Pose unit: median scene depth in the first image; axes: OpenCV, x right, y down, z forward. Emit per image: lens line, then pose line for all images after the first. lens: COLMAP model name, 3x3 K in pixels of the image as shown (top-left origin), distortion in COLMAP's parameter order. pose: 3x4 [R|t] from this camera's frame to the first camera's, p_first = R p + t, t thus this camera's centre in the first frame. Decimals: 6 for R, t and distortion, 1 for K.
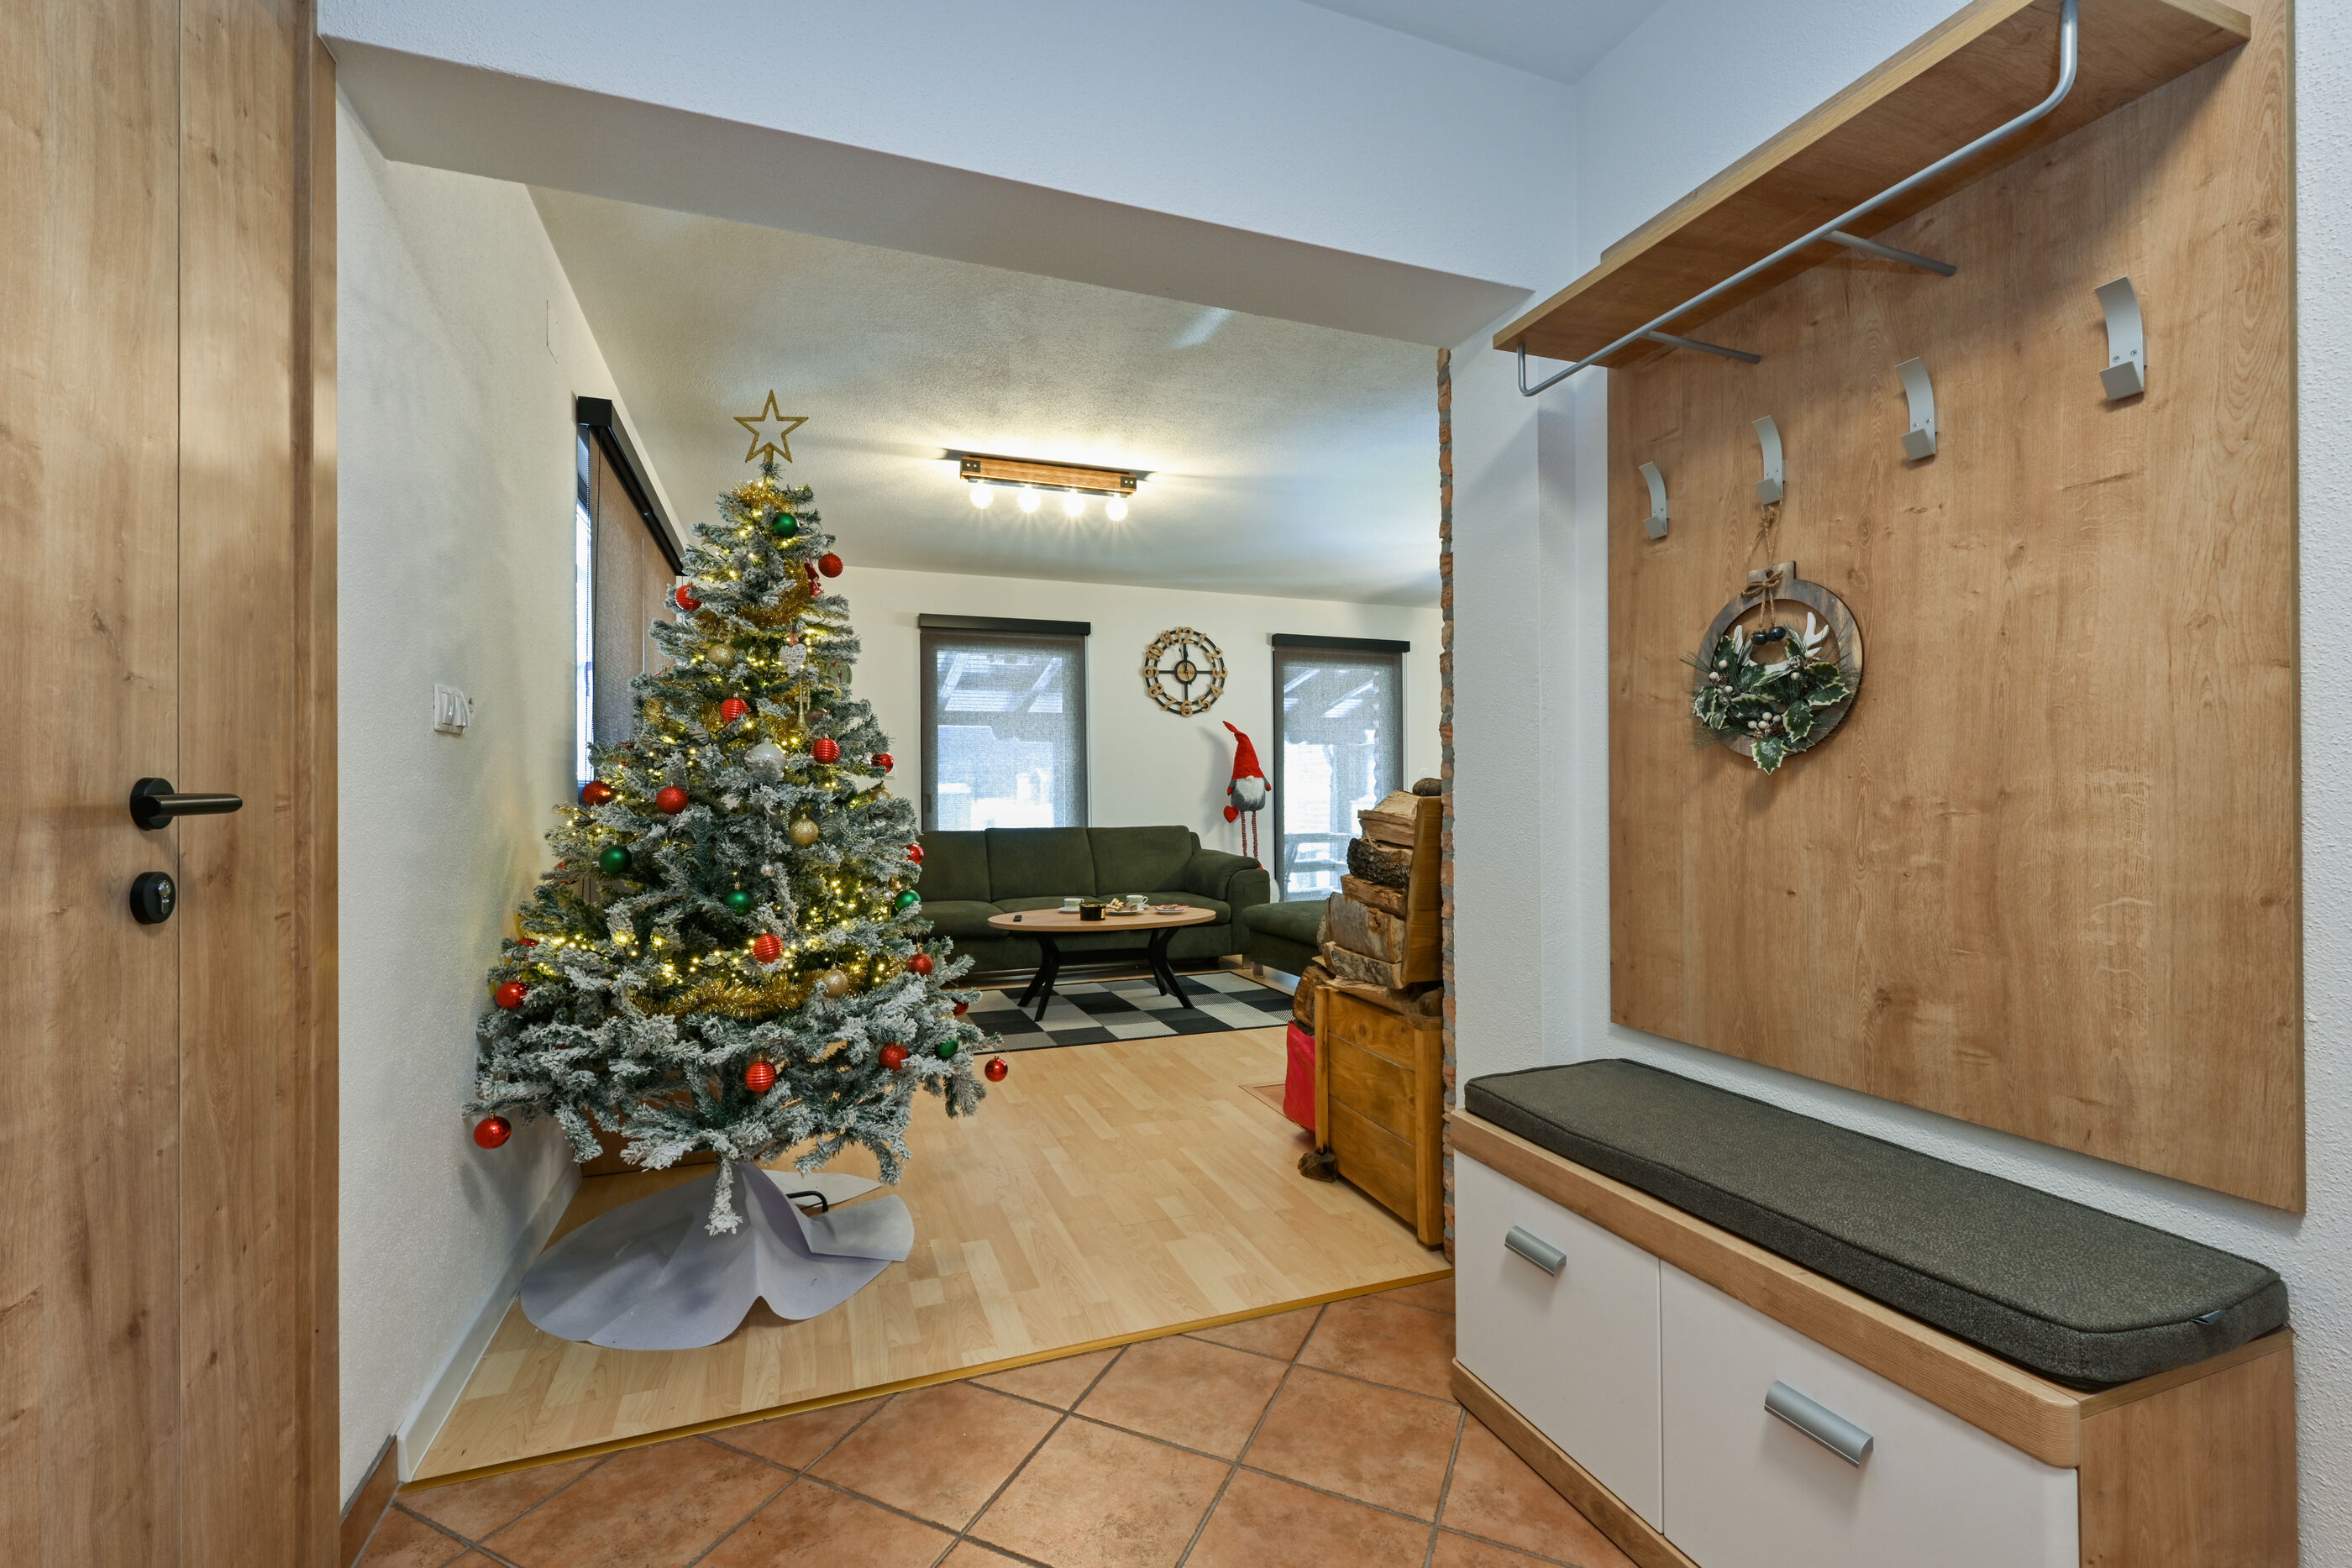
lens RADIAL K [[974.5, 0, 1174.6], [0, 974.5, 782.6], [0, 0, 1]] dist [0.005254, -0.000999]
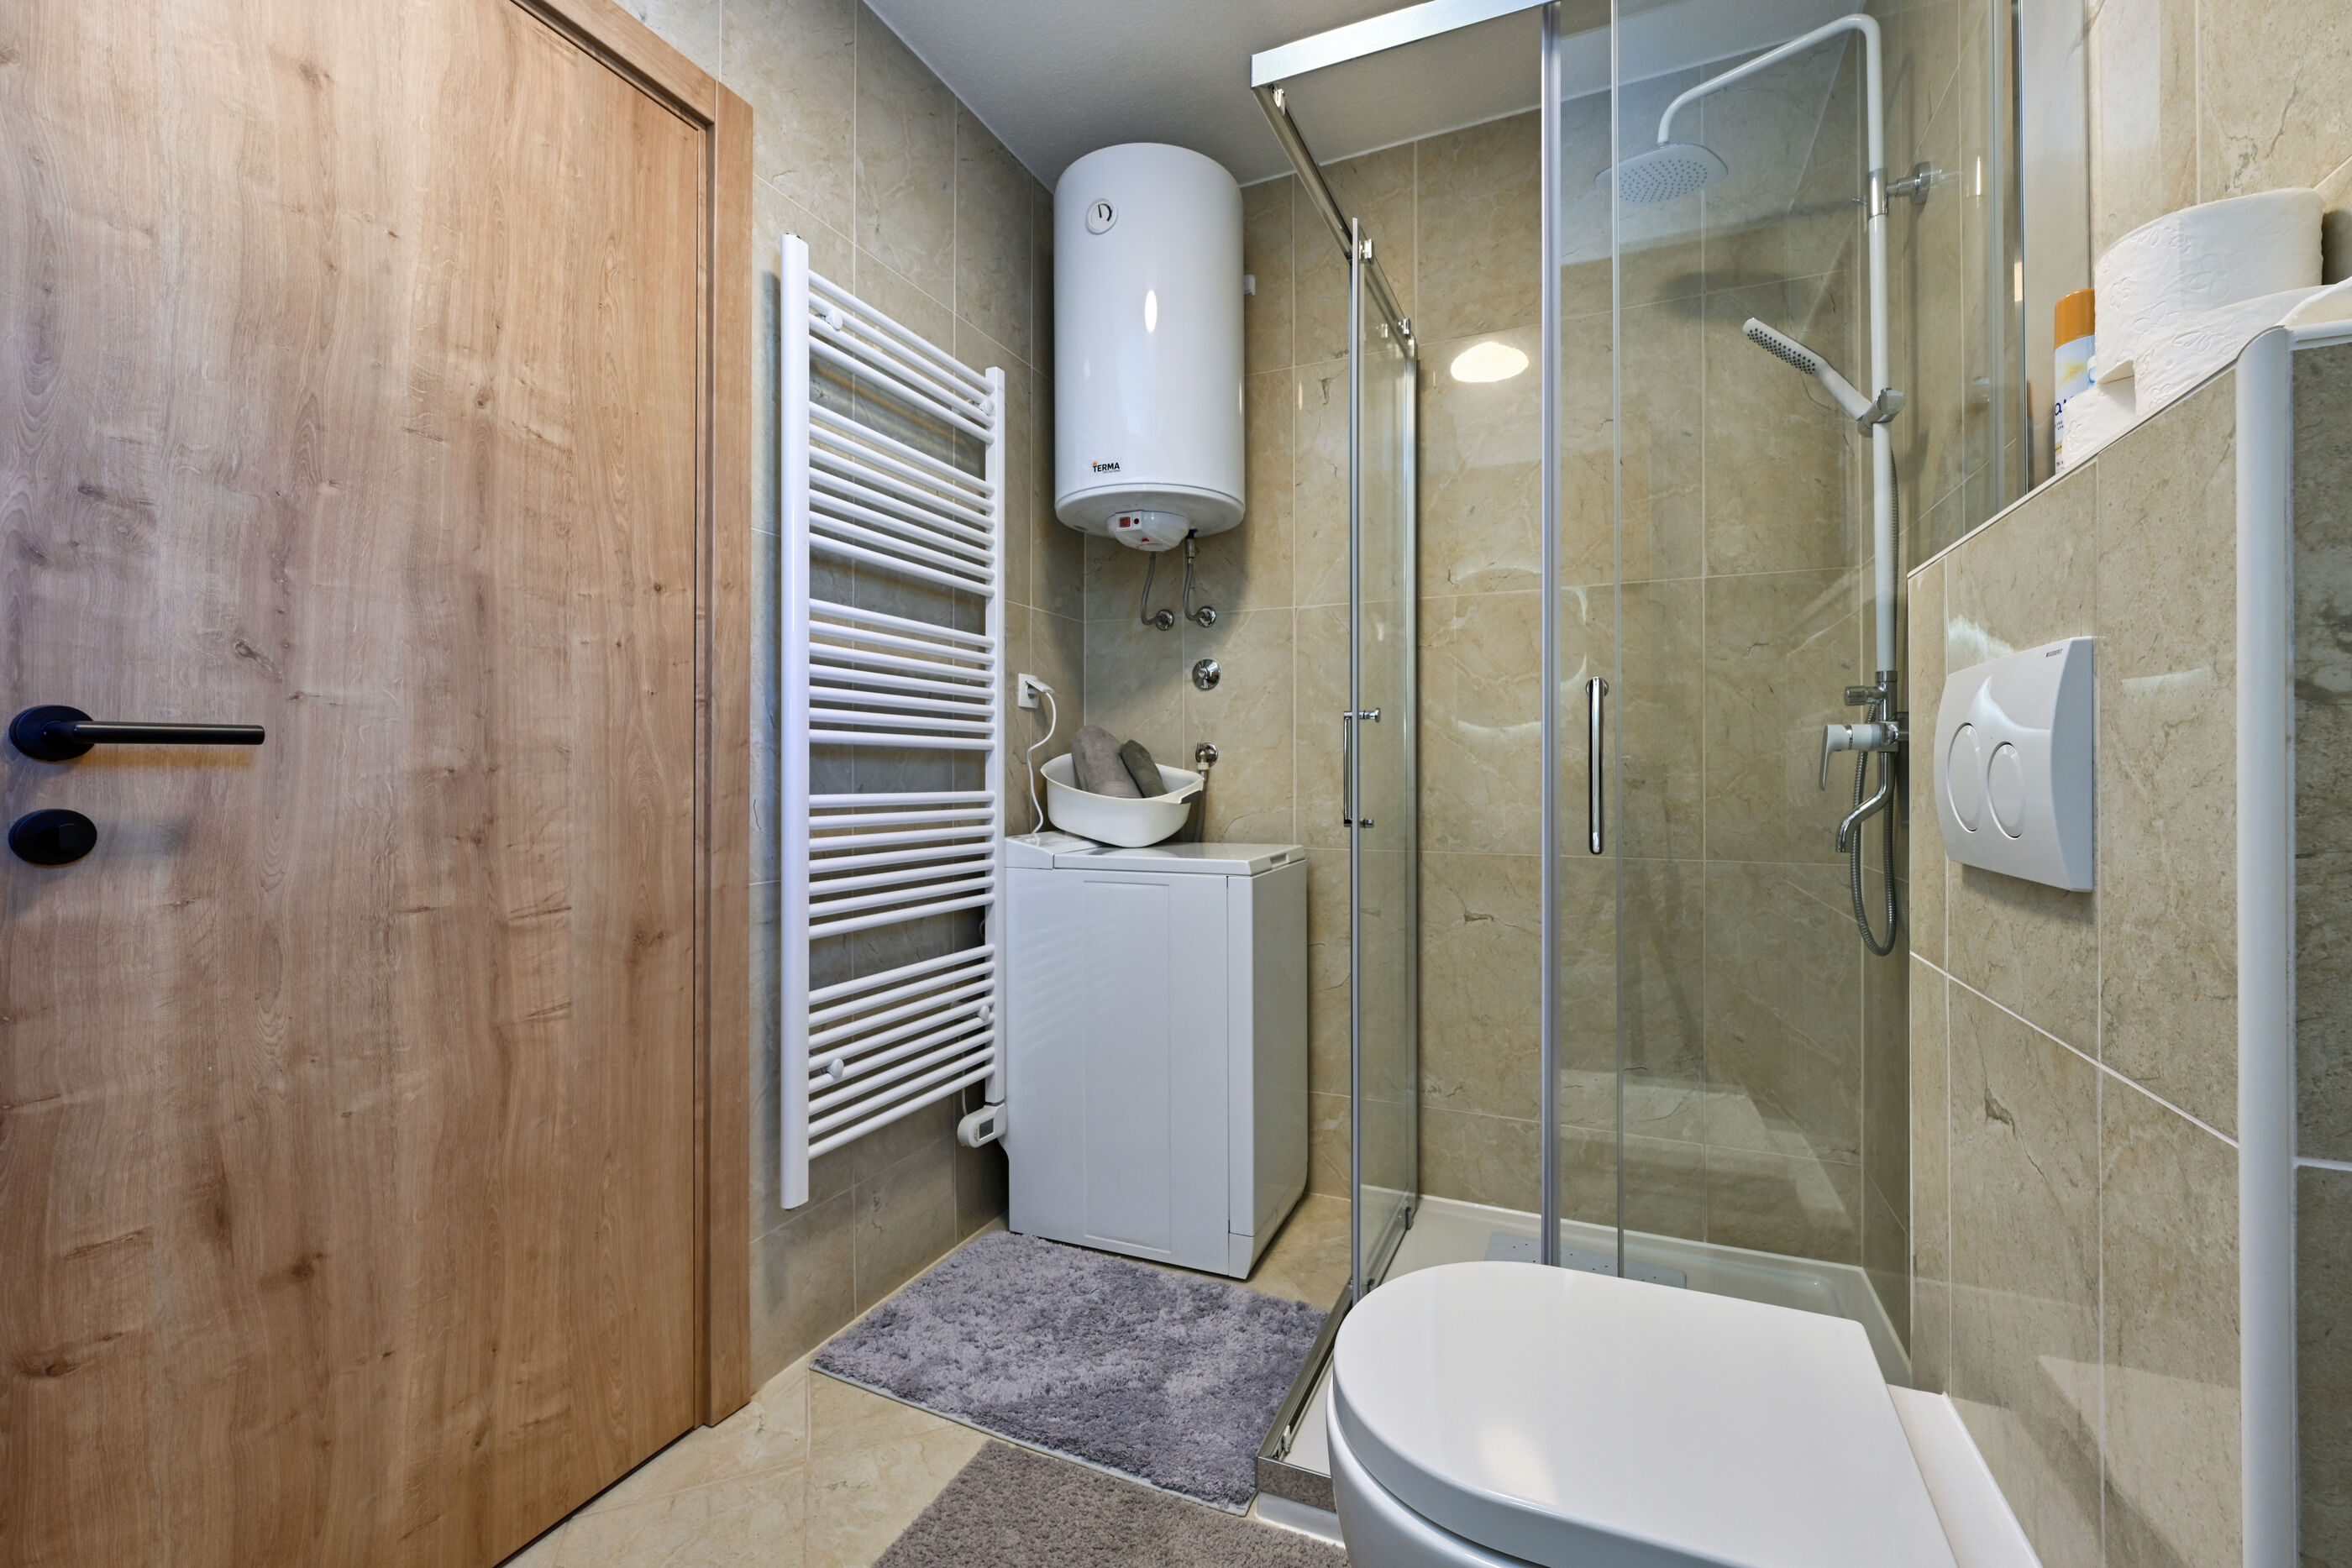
lens RADIAL K [[974.5, 0, 1180.0], [0, 974.5, 764.4], [0, 0, 1]] dist [0.005254, -0.000999]
pose [[0.712221, -0.000598, -0.701955, 0.492342], [0.006428, 0.999963, 0.005671, -0.030101], [0.701925, -0.008551, 0.712199, 0.971943]]
